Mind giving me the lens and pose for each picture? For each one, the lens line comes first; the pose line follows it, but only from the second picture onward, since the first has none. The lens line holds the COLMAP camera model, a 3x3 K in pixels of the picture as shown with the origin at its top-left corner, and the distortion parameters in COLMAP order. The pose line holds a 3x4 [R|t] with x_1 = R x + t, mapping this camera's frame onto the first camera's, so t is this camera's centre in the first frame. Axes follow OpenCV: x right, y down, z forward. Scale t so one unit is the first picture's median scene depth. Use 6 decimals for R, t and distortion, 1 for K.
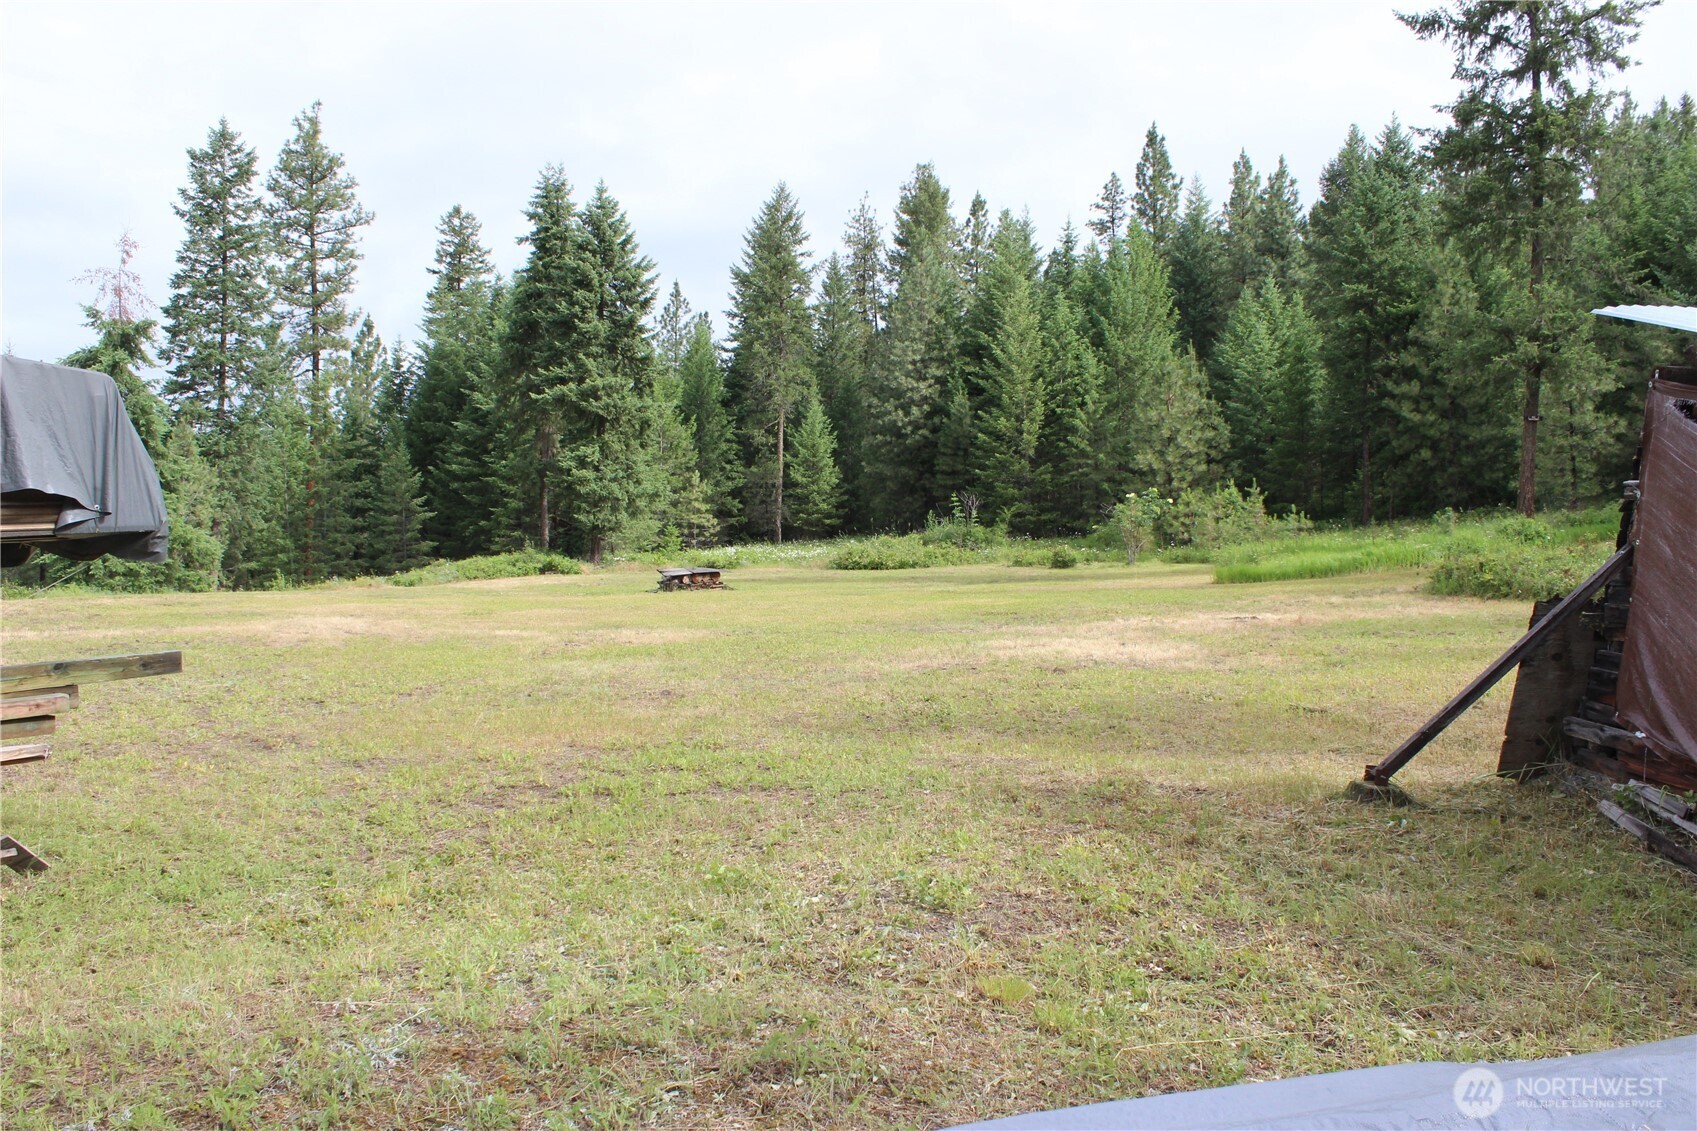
lens RADIAL K [[1445.2, 0, 840.5], [0, 1445.2, 570.5], [0, 0, 1]] dist [-0.143337, 0.155026]
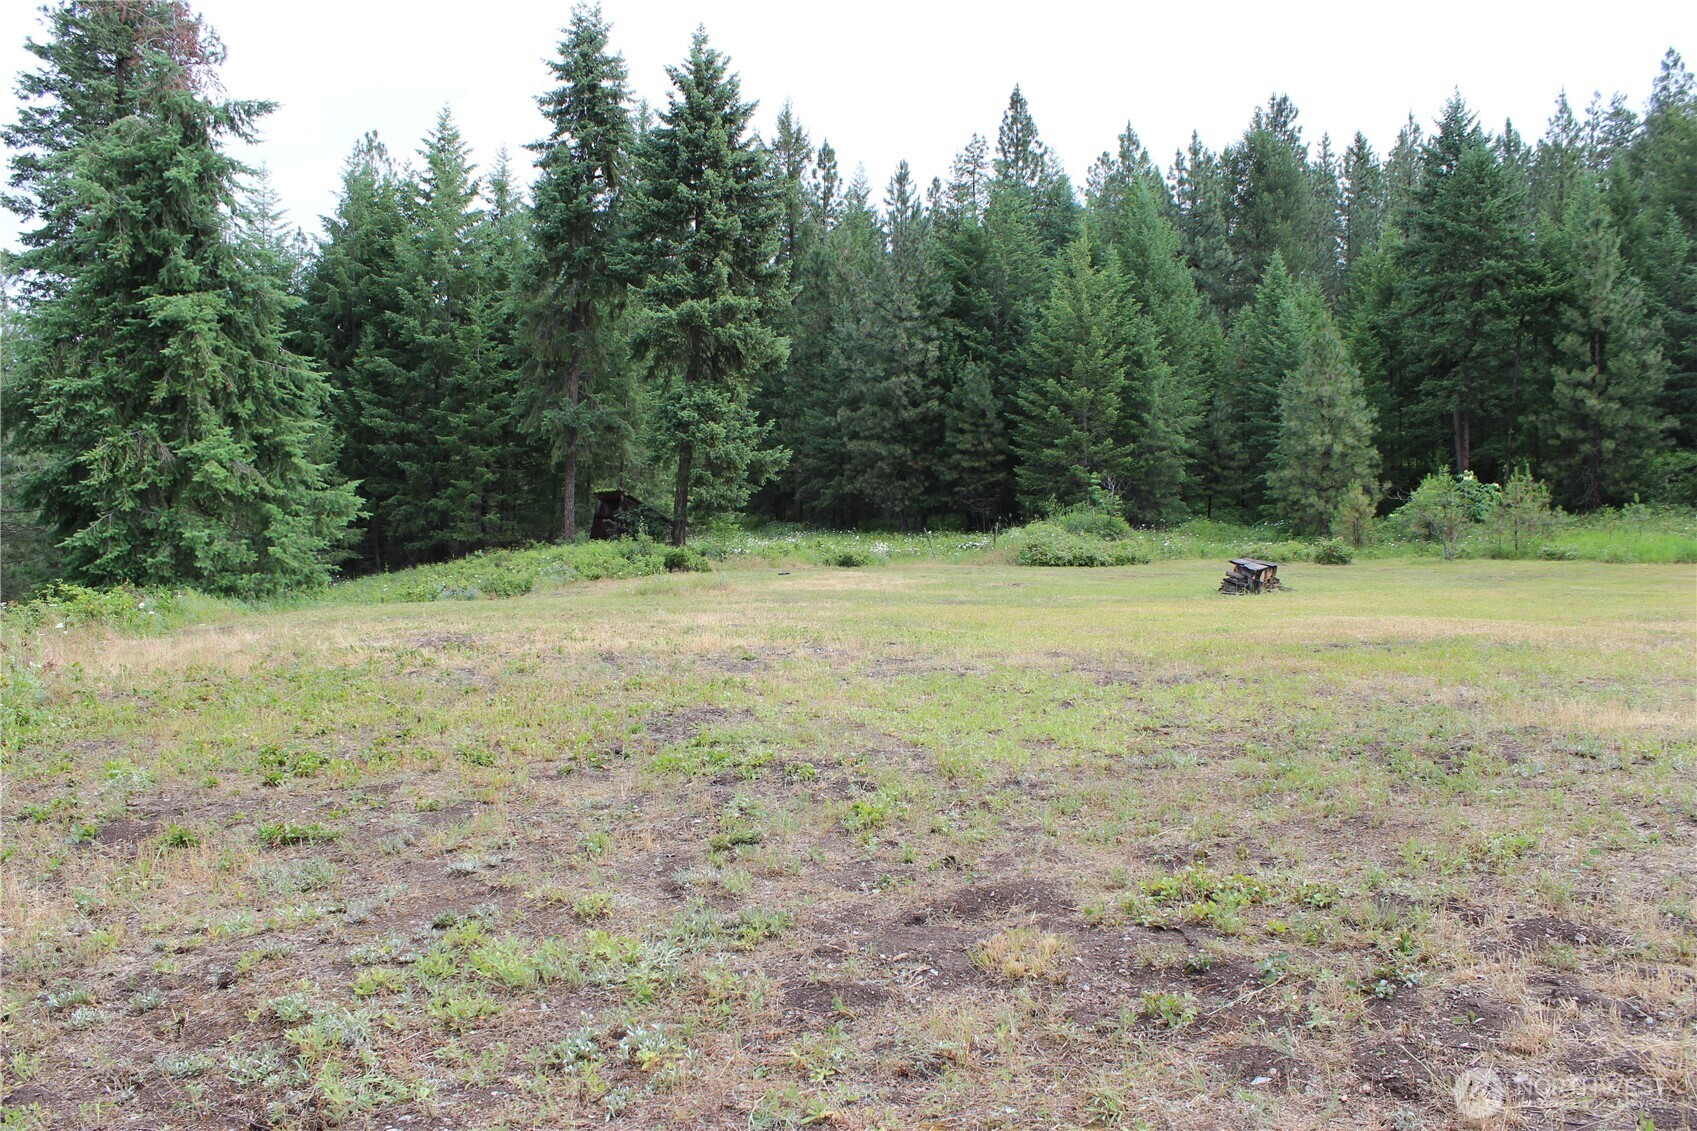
lens RADIAL K [[1445.2, 0, 841.4], [0, 1445.2, 593.1], [0, 0, 1]] dist [-0.143337, 0.155026]
pose [[0.931572, -0.004195, 0.363533, -0.332205], [-0.000029, 0.999933, 0.011612, 0.004263], [-0.363557, -0.010828, 0.931509, 0.277333]]
